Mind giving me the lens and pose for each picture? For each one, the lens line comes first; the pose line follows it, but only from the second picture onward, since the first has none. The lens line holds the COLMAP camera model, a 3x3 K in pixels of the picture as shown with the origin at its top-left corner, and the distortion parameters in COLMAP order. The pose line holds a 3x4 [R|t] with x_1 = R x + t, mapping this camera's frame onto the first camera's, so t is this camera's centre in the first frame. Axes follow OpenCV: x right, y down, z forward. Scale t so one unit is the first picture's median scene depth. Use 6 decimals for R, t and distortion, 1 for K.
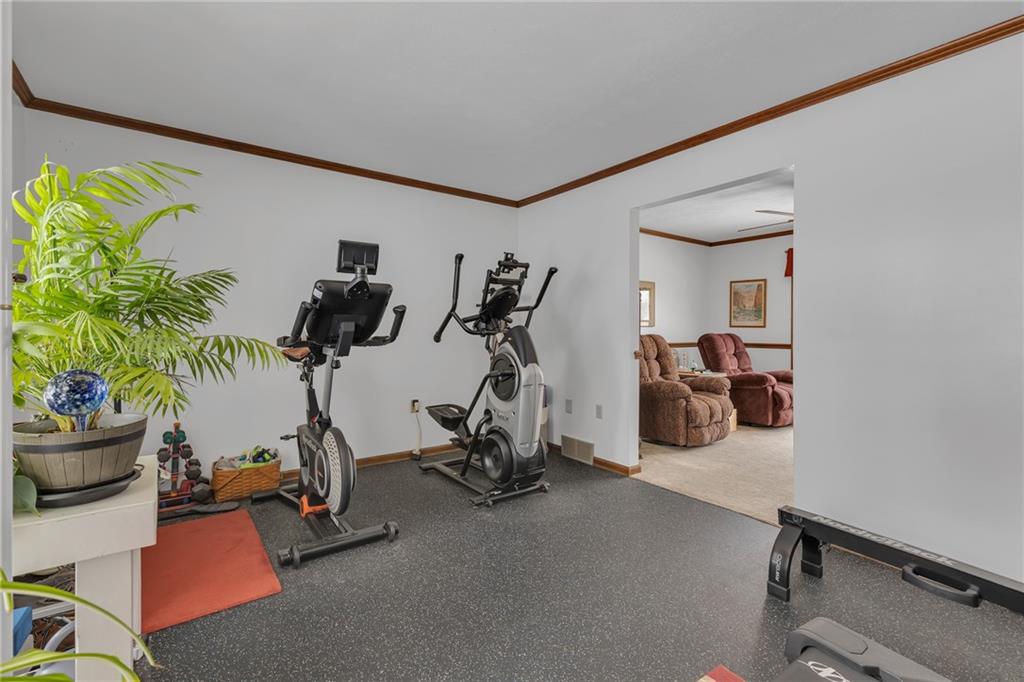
lens RADIAL K [[458.7, 0, 517.2], [0, 458.7, 335.8], [0, 0, 1]] dist [0.002722, 0.000103]
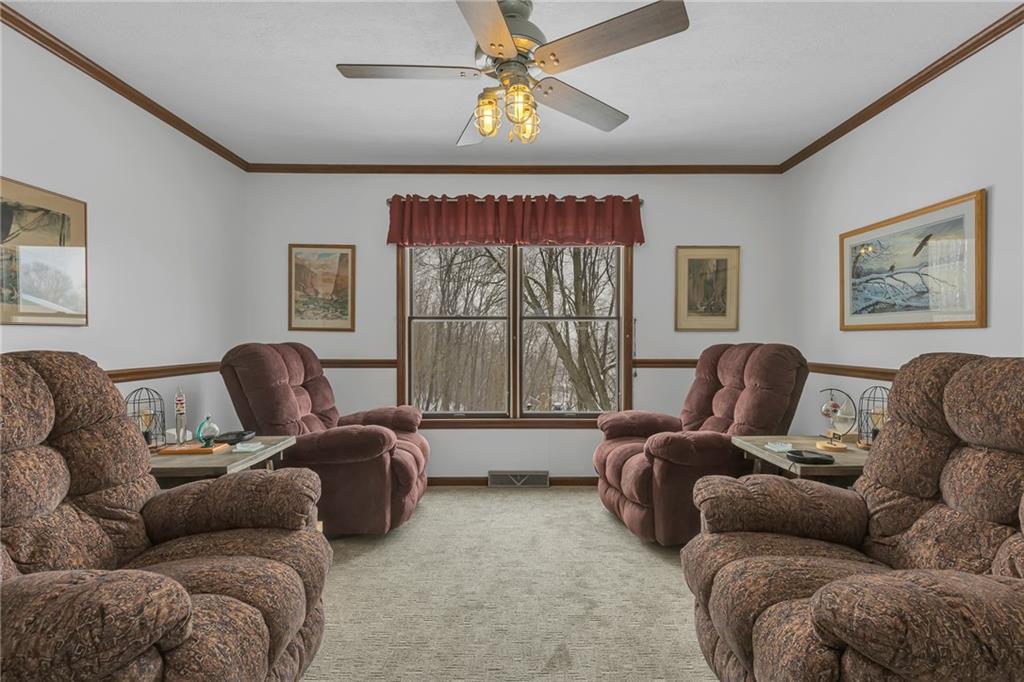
lens RADIAL K [[458.7, 0, 518.9], [0, 458.7, 338.9], [0, 0, 1]] dist [0.002722, 0.000103]
pose [[0.585827, -0.007185, 0.810405, 0.207796], [0.012302, 0.999924, -0.000027, -0.006314], [-0.810343, 0.009986, 0.585871, 0.520543]]
